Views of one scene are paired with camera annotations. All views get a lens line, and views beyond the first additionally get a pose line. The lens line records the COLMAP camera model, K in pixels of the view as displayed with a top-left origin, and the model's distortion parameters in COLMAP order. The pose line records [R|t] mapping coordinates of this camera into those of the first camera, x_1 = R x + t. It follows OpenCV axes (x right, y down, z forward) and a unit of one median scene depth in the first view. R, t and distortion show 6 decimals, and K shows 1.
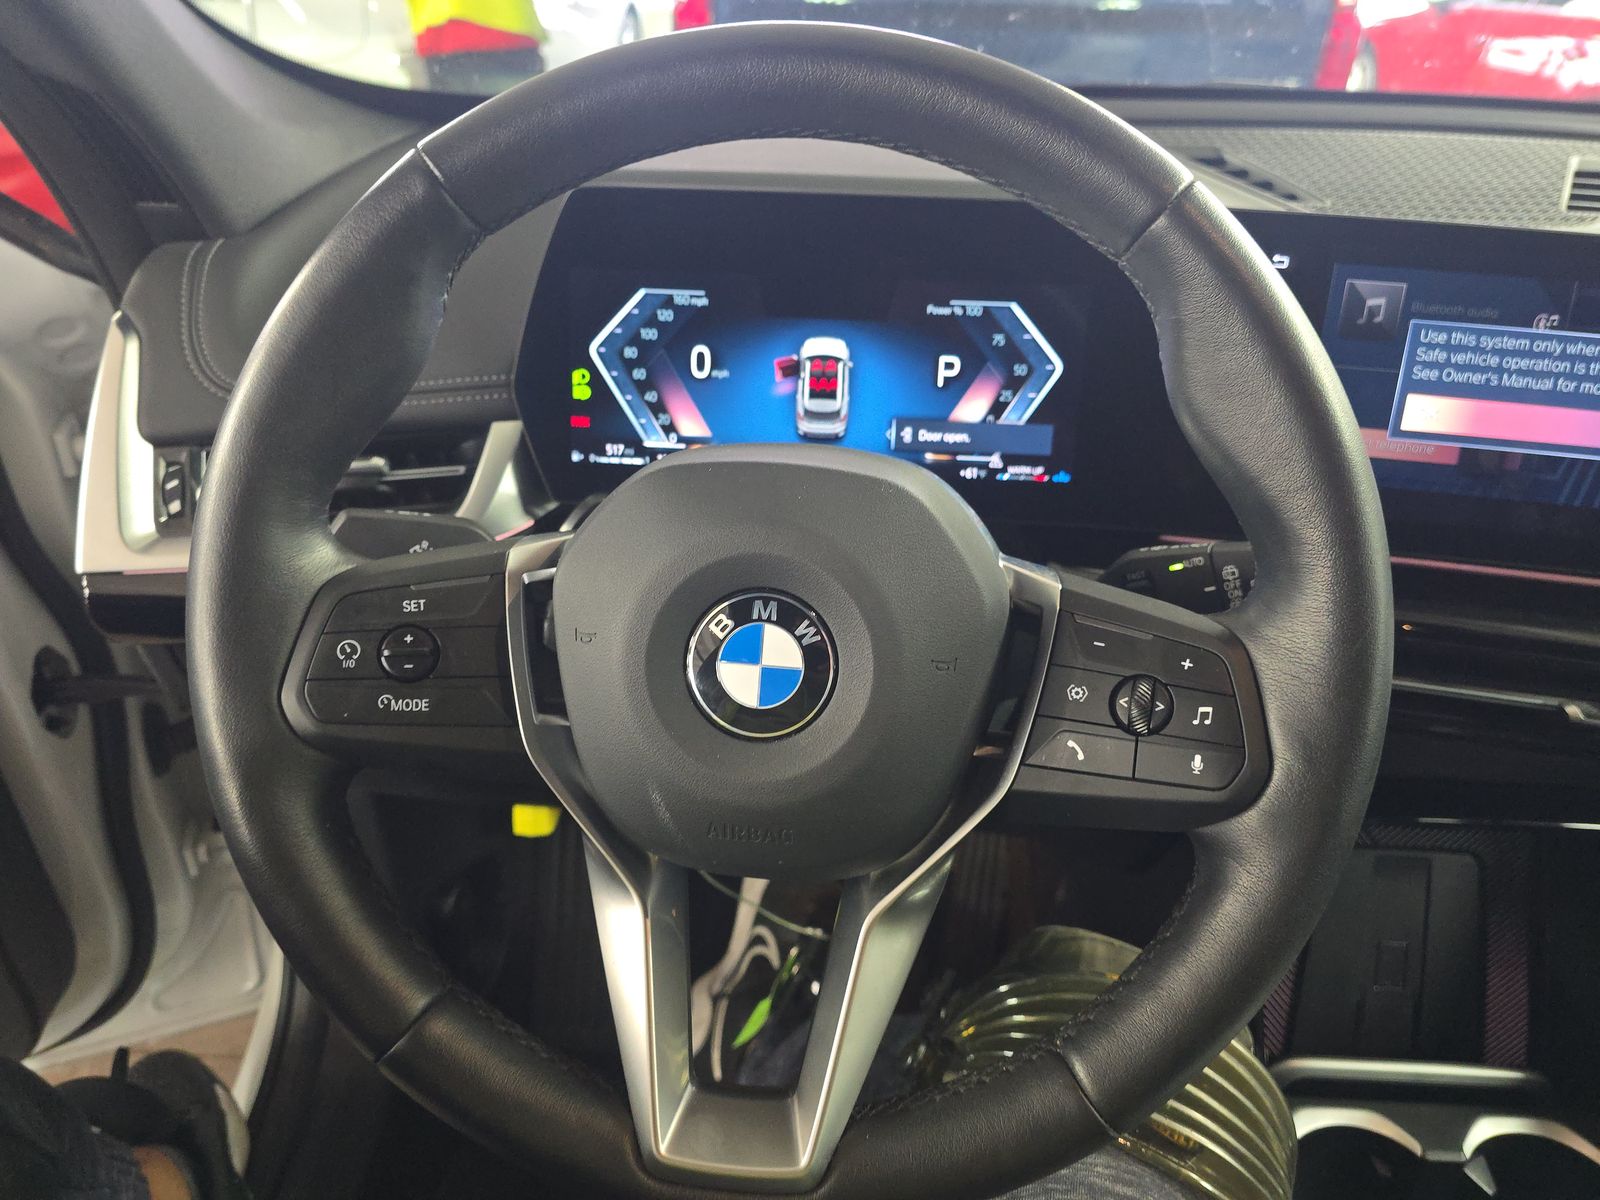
lens RADIAL K [[1127.4, 0, 800.2], [0, 1127.4, 614.8], [0, 0, 1]] dist [0.003153, 0.000168]
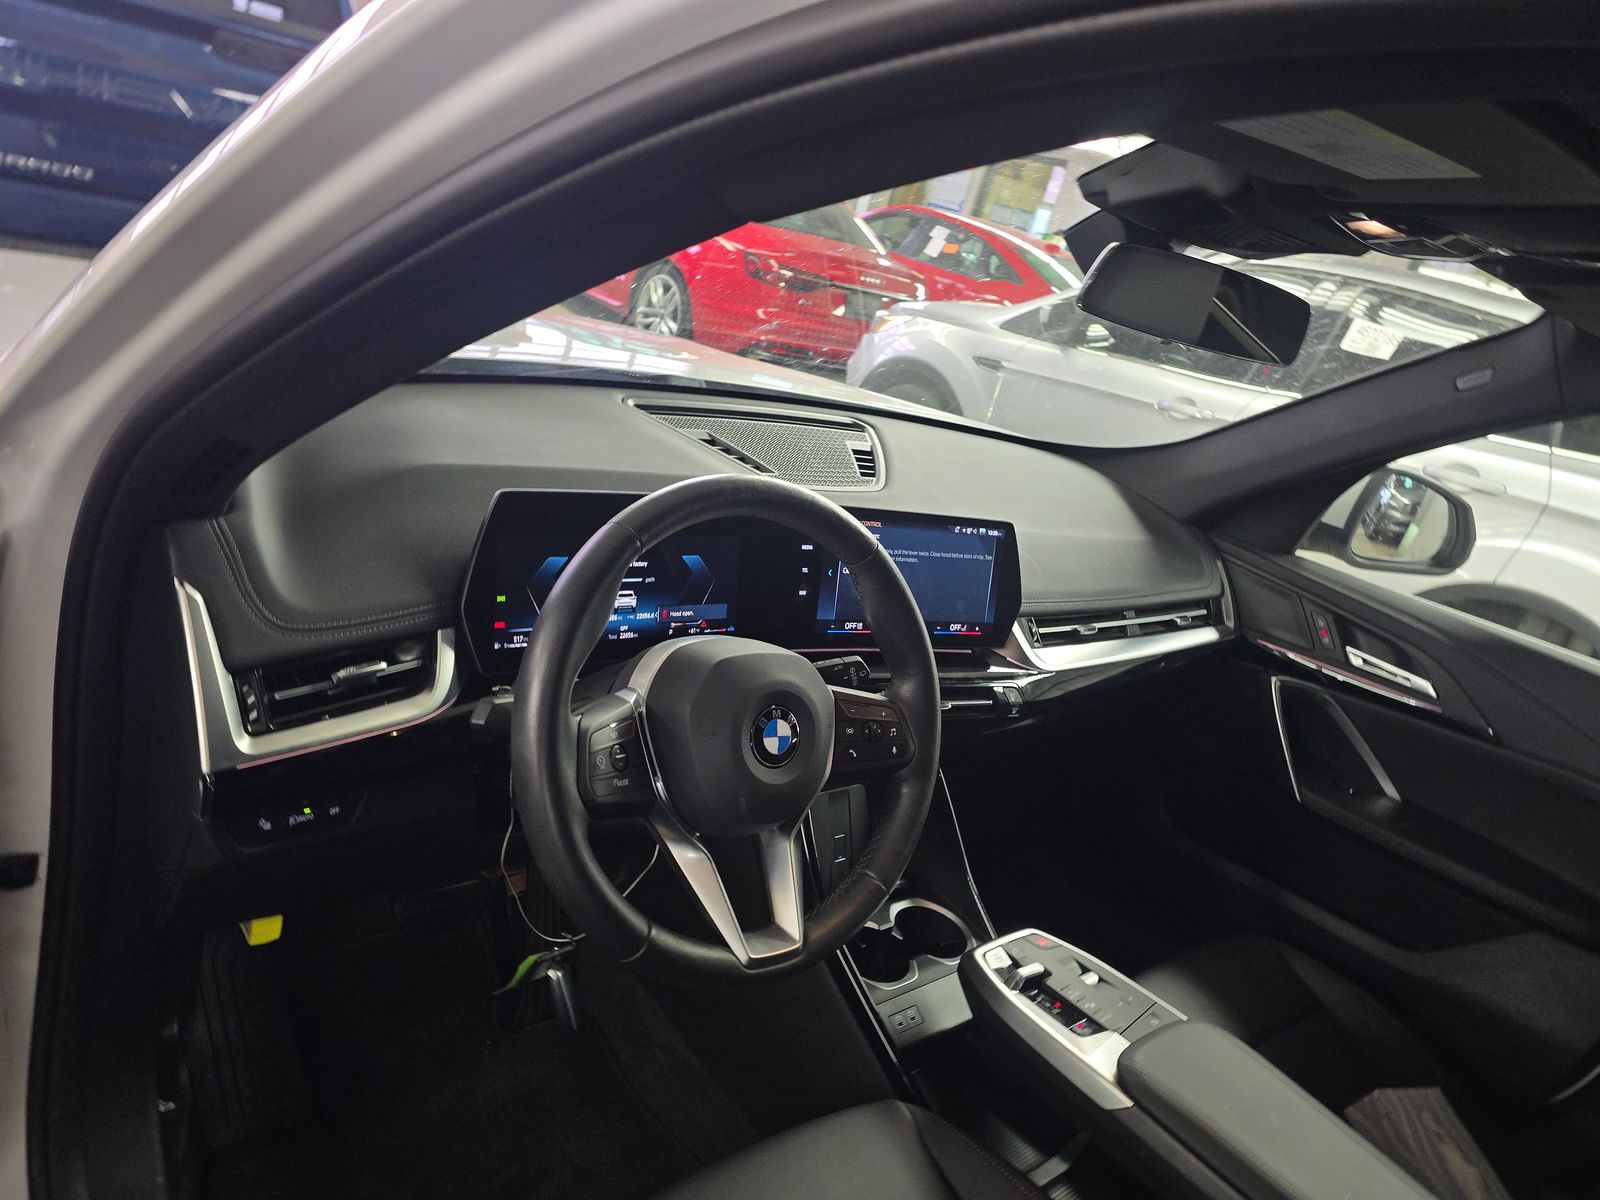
lens RADIAL K [[1063.9, 0, 800.0], [0, 1063.9, 600.0], [0, 0, 1]] dist [-0.000111, 0.000948]
pose [[0.738257, -0.089010, 0.668621, -0.912133], [0.132008, 0.991152, -0.013810, -0.126653], [-0.661476, 0.098459, 0.743475, -0.470338]]
